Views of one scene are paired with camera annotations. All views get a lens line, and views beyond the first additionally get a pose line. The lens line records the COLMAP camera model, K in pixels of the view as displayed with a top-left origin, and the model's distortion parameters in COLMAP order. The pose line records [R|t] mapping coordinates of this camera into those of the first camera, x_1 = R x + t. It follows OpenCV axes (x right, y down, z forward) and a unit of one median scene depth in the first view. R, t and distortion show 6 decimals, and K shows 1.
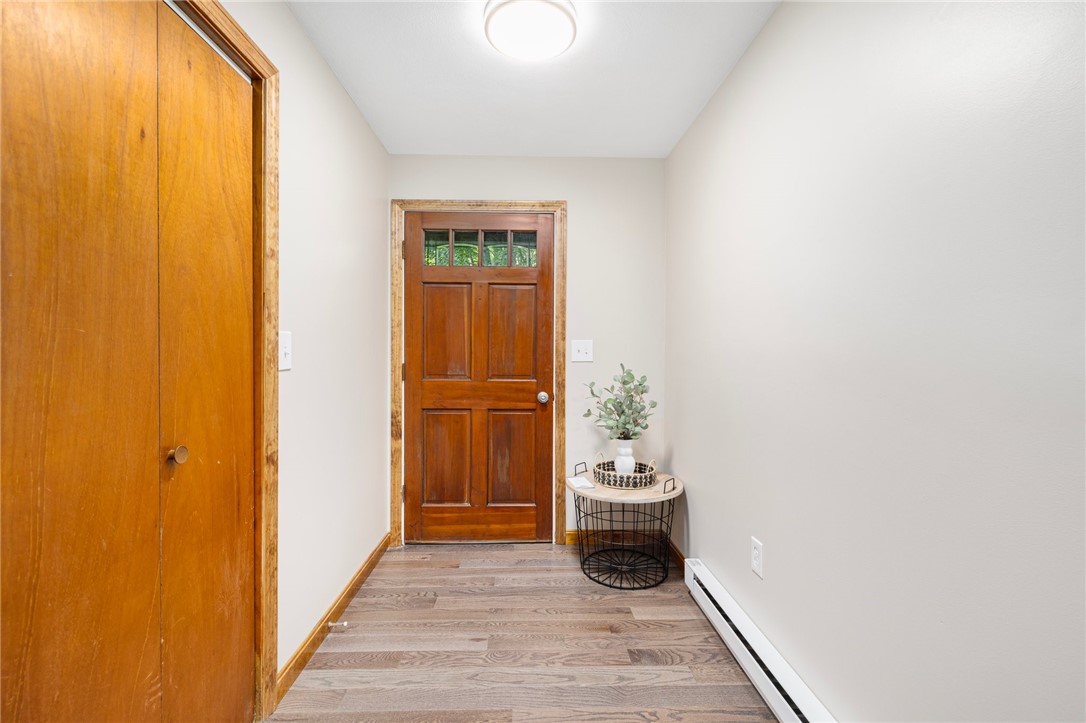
lens RADIAL K [[463.9, 0, 538.4], [0, 463.9, 356.5], [0, 0, 1]] dist [-0.000665, 0.000569]
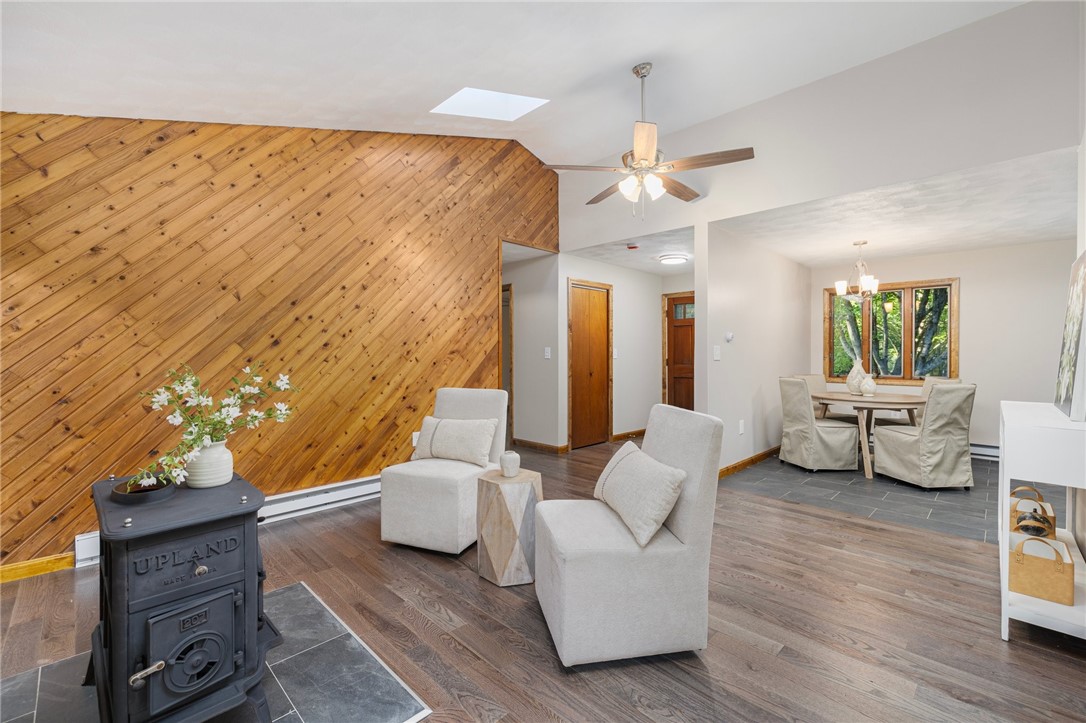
lens RADIAL K [[463.9, 0, 538.4], [0, 463.9, 356.5], [0, 0, 1]] dist [-0.000665, 0.000569]
pose [[0.683691, -0.000752, -0.729772, 1.991683], [-0.005098, 0.999970, -0.005807, 0.040392], [0.729754, 0.007691, 0.683666, -2.291583]]
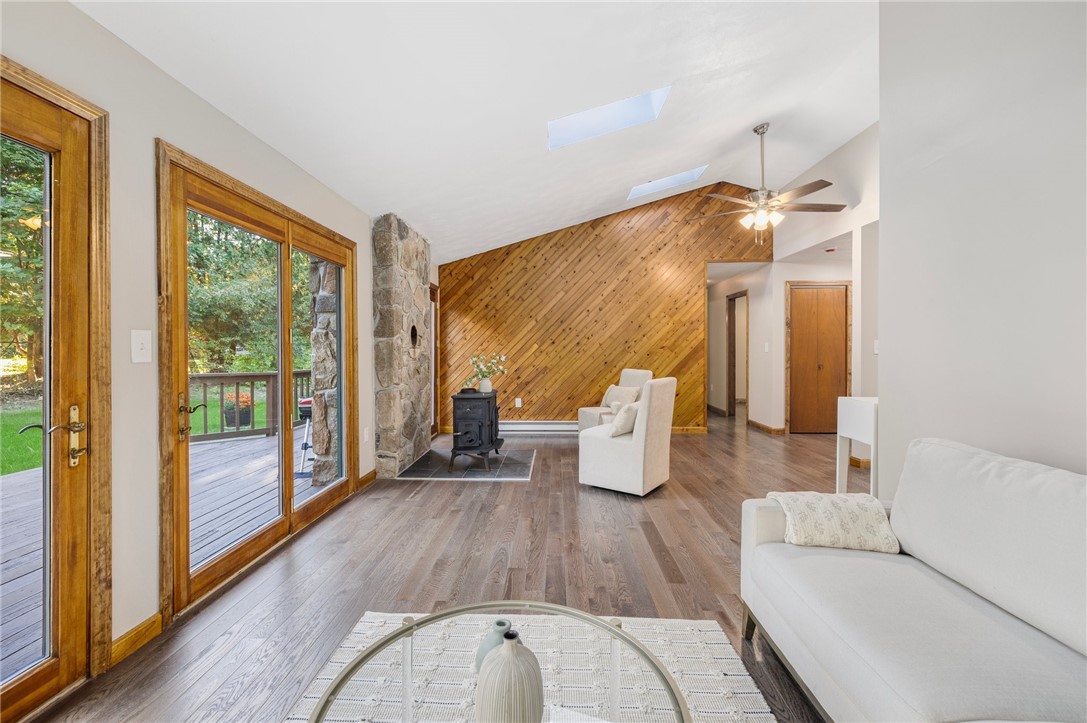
lens RADIAL K [[462.0, 0, 536.1], [0, 462.0, 348.1], [0, 0, 1]] dist [0.003454, 0.000409]
pose [[-0.070728, -0.005712, -0.997479, 3.816851], [-0.010352, 0.999934, -0.004992, 0.041729], [0.997442, 0.009973, -0.070783, -1.544970]]
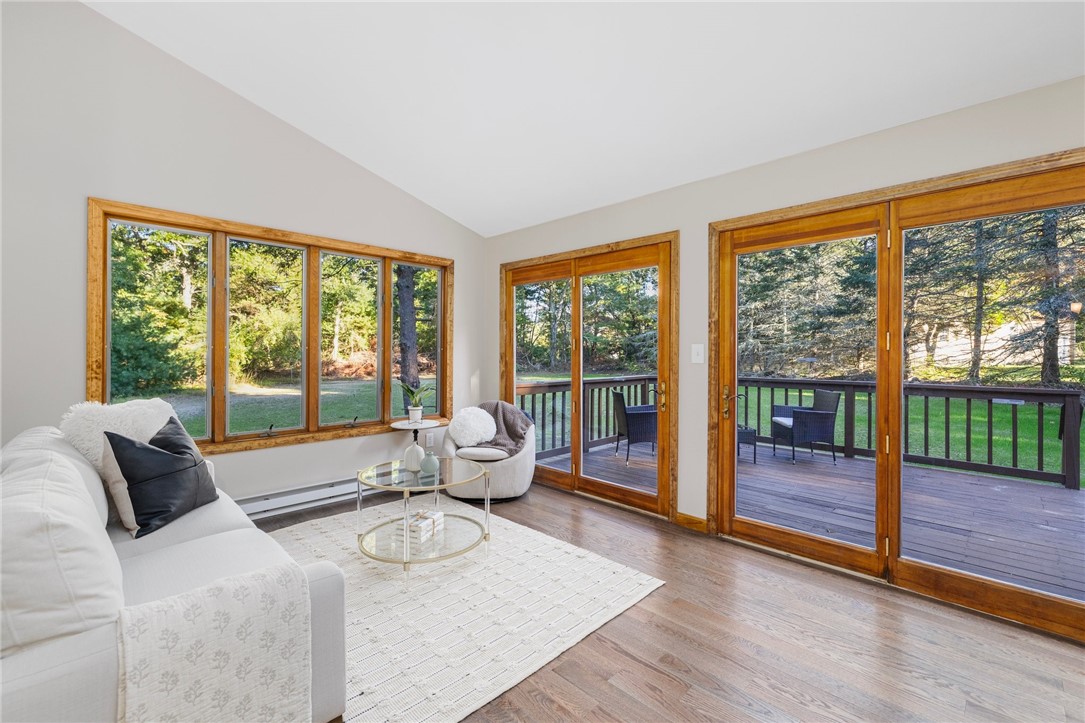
lens RADIAL K [[459.3, 0, 538.9], [0, 459.3, 357.6], [0, 0, 1]] dist [-0.001163, 0.000114]
pose [[-0.683139, -0.016123, 0.730110, 1.627584], [-0.001462, 0.999784, 0.020710, 0.017201], [-0.730287, 0.013080, -0.683016, -0.746106]]
